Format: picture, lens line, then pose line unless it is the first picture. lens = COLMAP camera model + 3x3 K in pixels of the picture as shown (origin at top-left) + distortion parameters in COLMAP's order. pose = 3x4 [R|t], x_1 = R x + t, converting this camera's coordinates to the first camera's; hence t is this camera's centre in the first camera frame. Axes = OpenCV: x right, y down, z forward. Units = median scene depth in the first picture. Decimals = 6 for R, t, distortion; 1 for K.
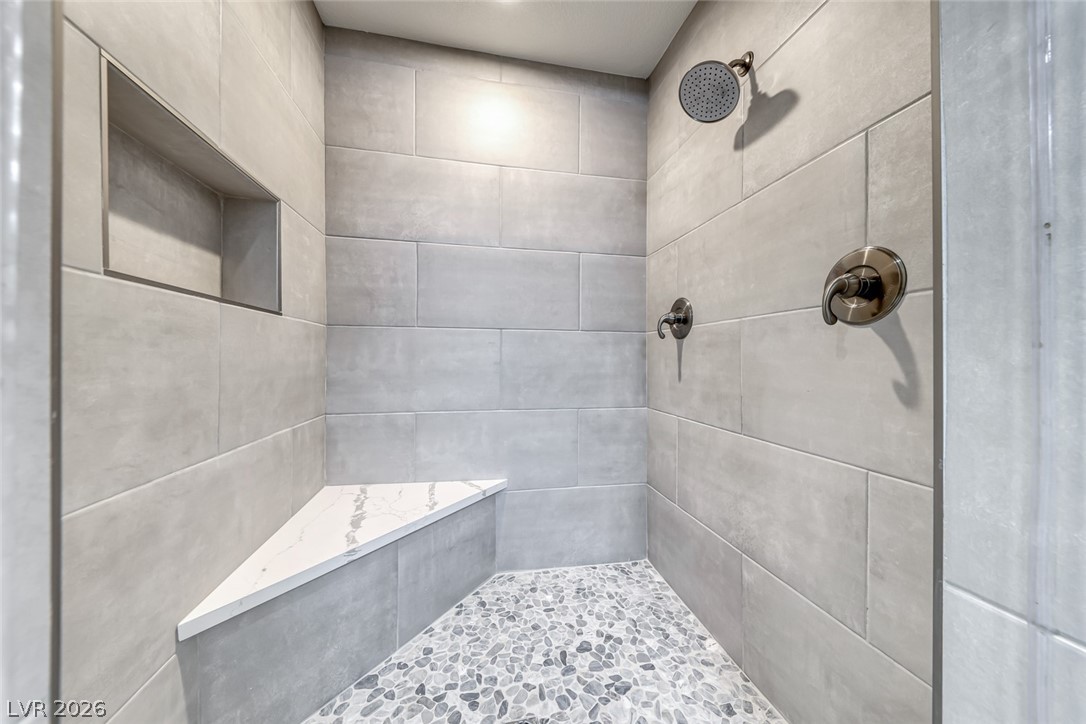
lens RADIAL K [[374.3, 0, 533.8], [0, 374.3, 357.5], [0, 0, 1]] dist [0.012348, -0.001093]
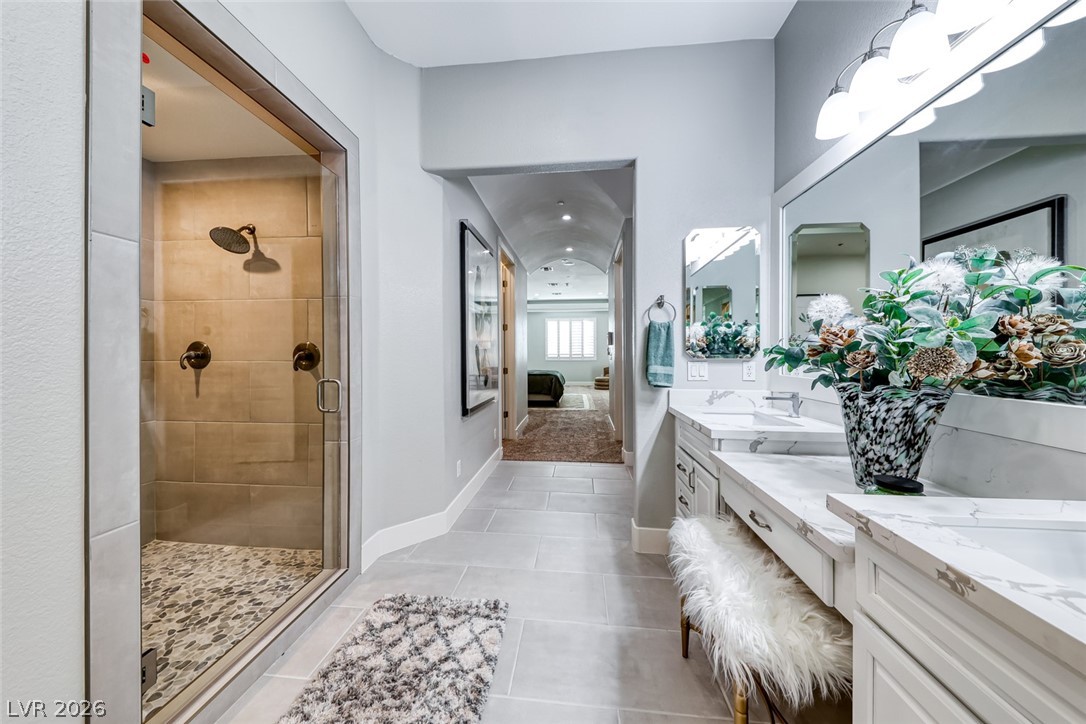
lens RADIAL K [[374.3, 0, 535.9], [0, 374.3, 354.1], [0, 0, 1]] dist [0.012348, -0.001093]
pose [[0.301694, -0.005338, 0.953390, -0.754165], [-0.000898, 0.999982, 0.005883, -0.140654], [-0.953404, -0.002631, 0.301684, -0.869427]]
